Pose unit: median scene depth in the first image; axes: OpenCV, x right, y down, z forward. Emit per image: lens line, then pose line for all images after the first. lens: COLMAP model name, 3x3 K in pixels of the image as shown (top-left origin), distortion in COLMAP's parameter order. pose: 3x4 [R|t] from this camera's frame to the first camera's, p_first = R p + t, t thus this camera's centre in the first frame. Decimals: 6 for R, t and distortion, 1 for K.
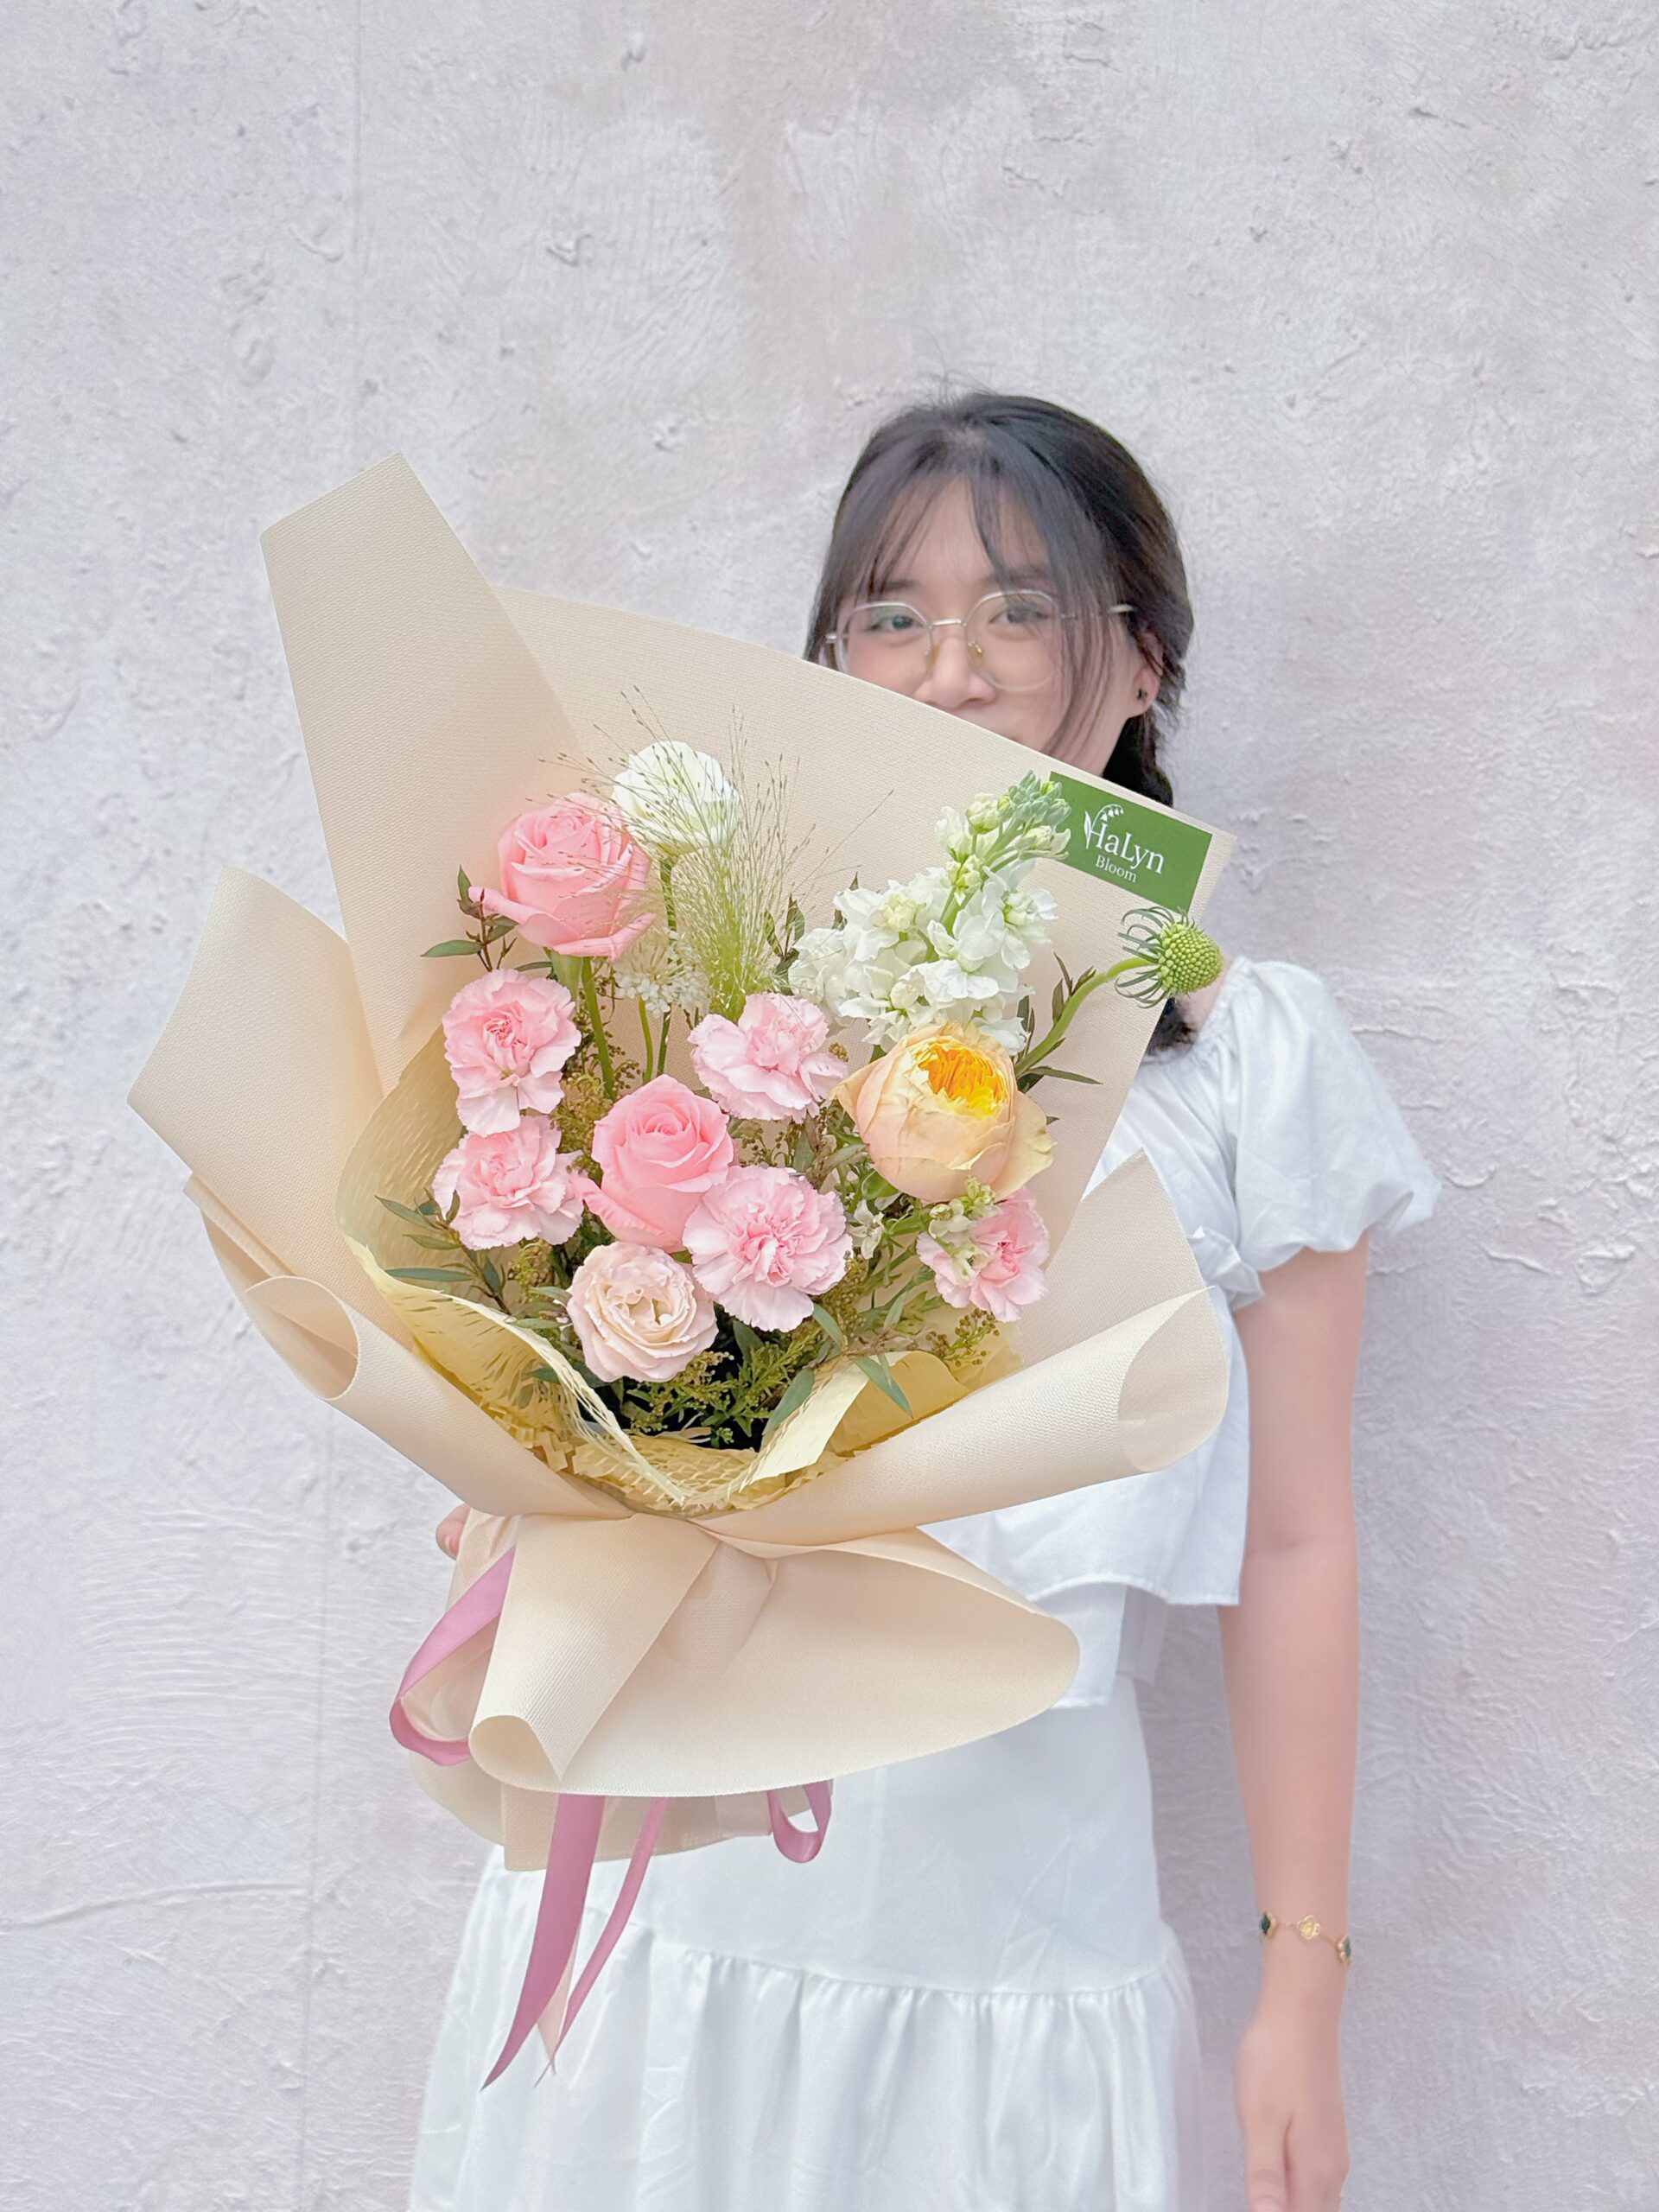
lens RADIAL K [[3088.2, 0, 829.5], [0, 3088.2, 1106.0], [0, 0, 1]] dist [0.206523, -0.505973]
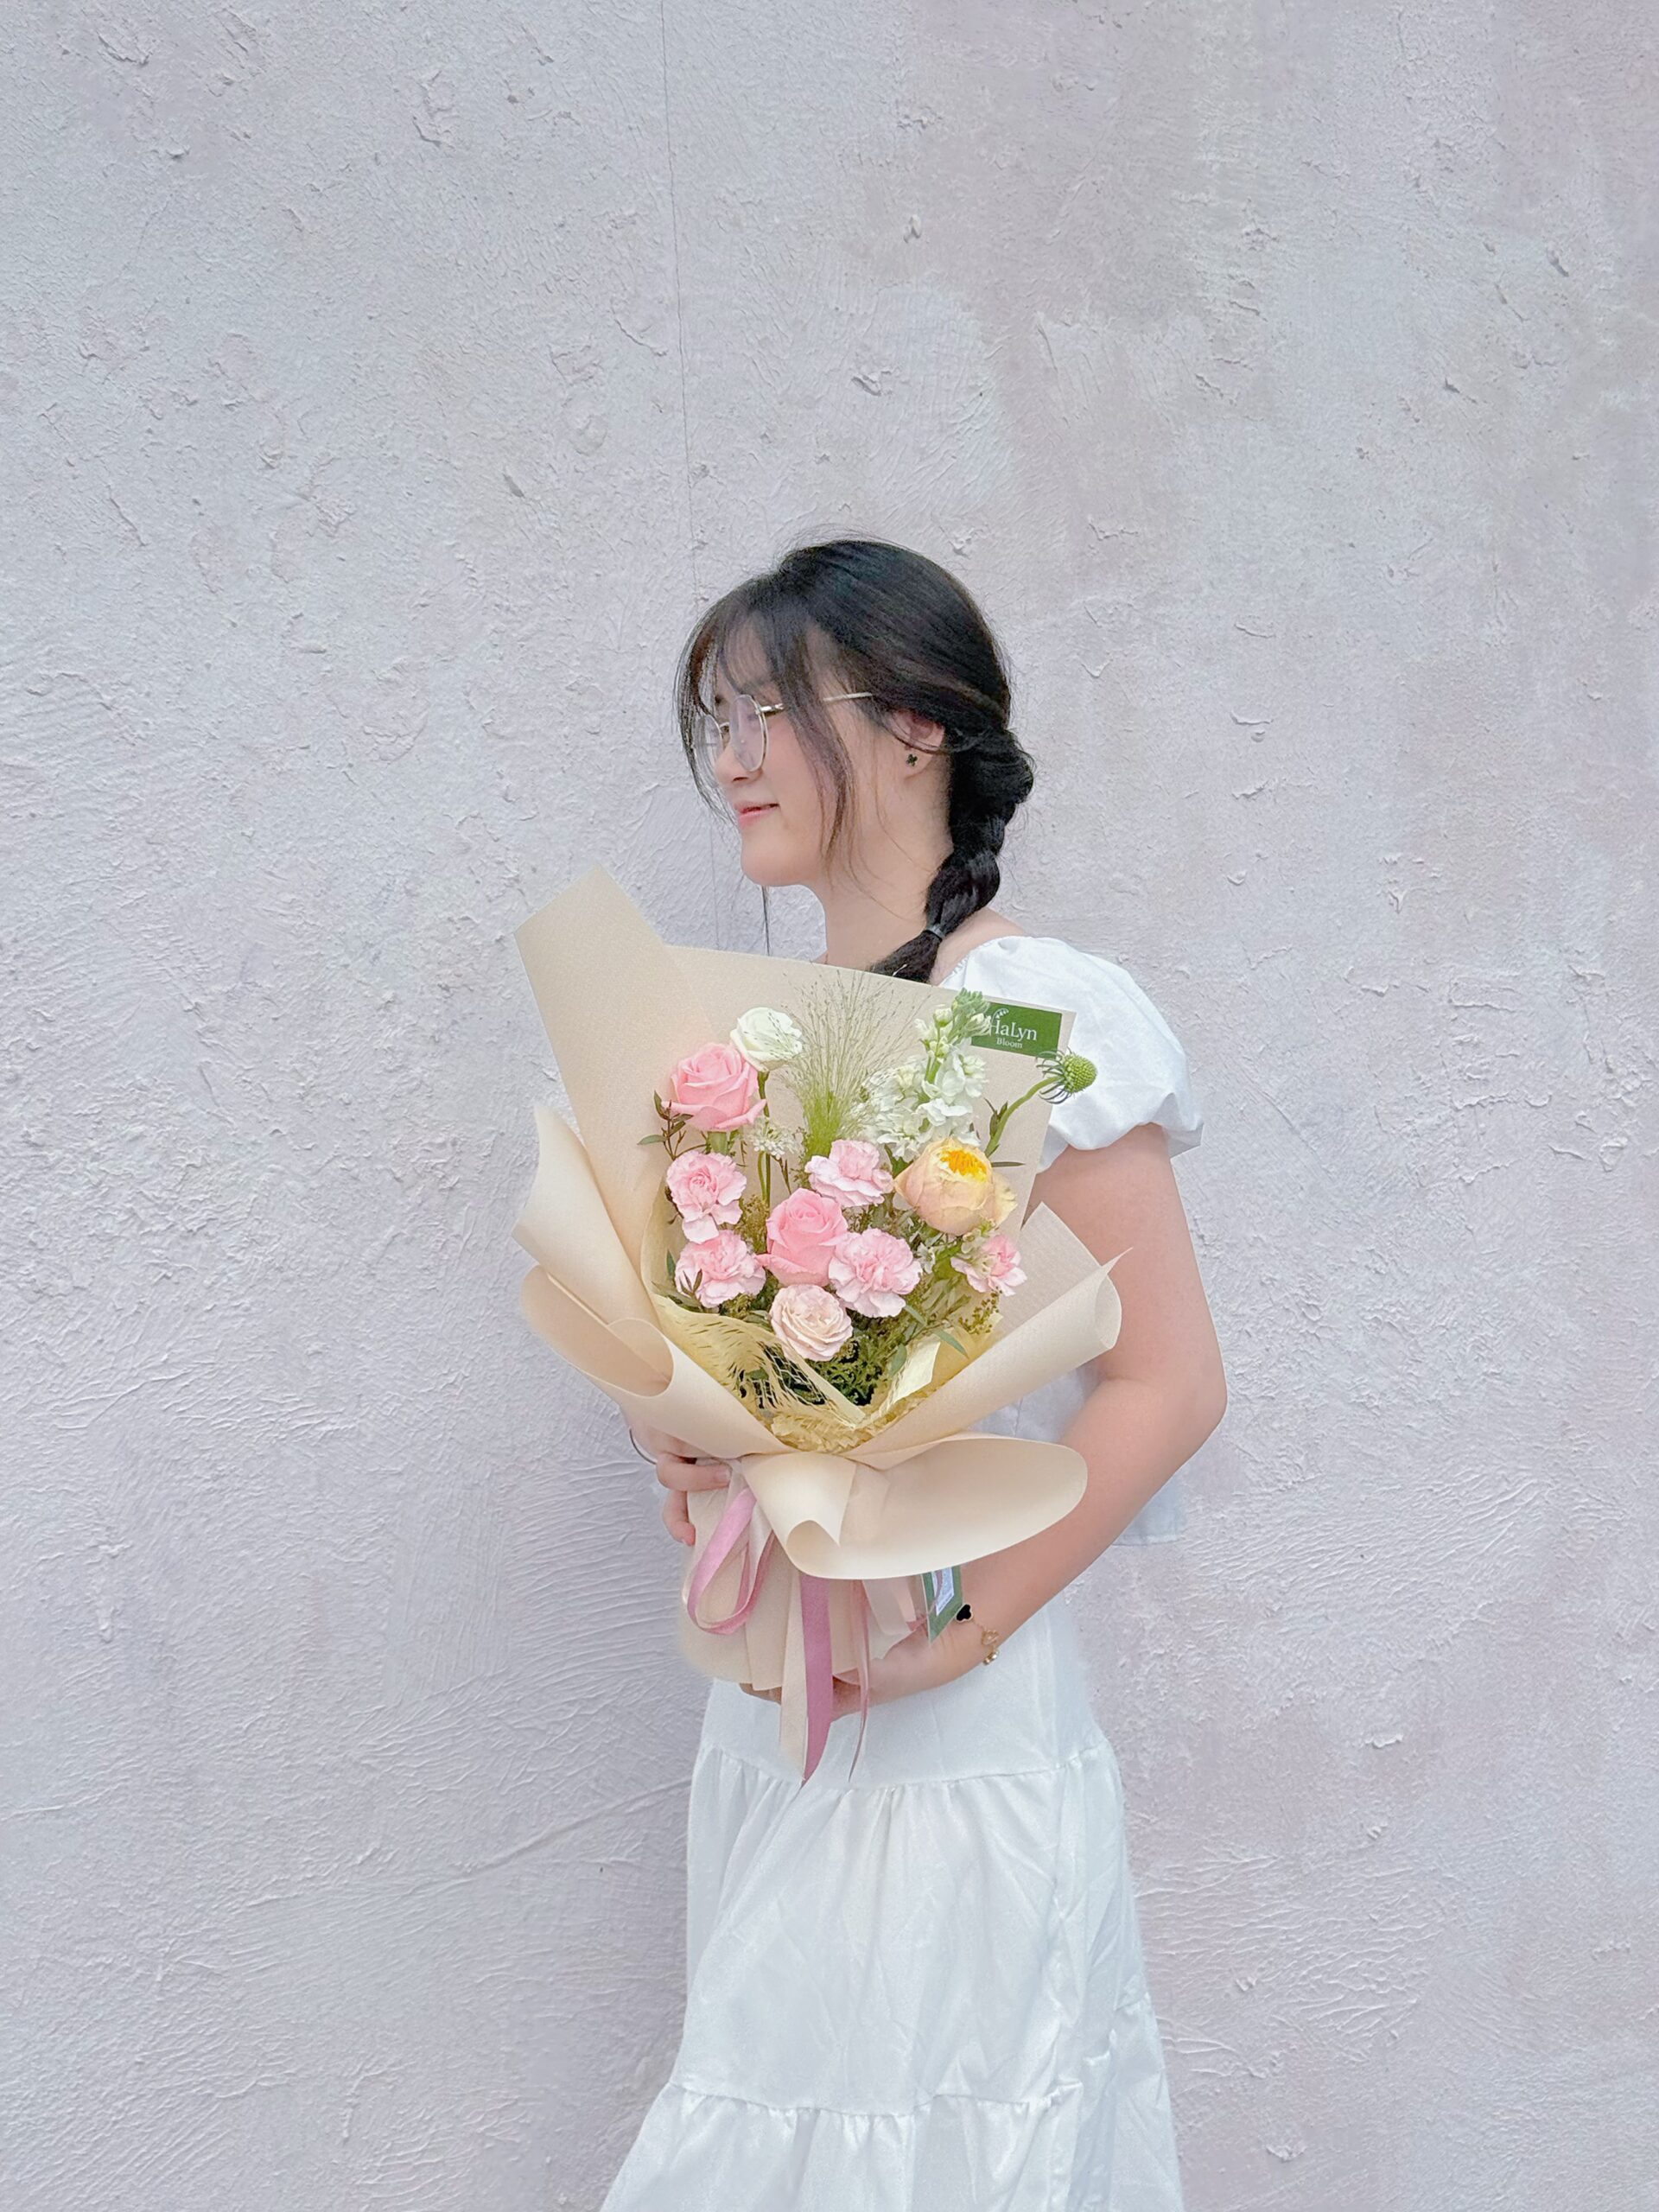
lens RADIAL K [[3088.2, 0, 829.5], [0, 3088.2, 1106.0], [0, 0, 1]] dist [0.206523, -0.505973]
pose [[0.679825, -0.041516, 0.732198, -0.975406], [0.042844, 0.998939, 0.016861, -0.012627], [-0.732122, 0.019908, 0.680883, 0.186978]]
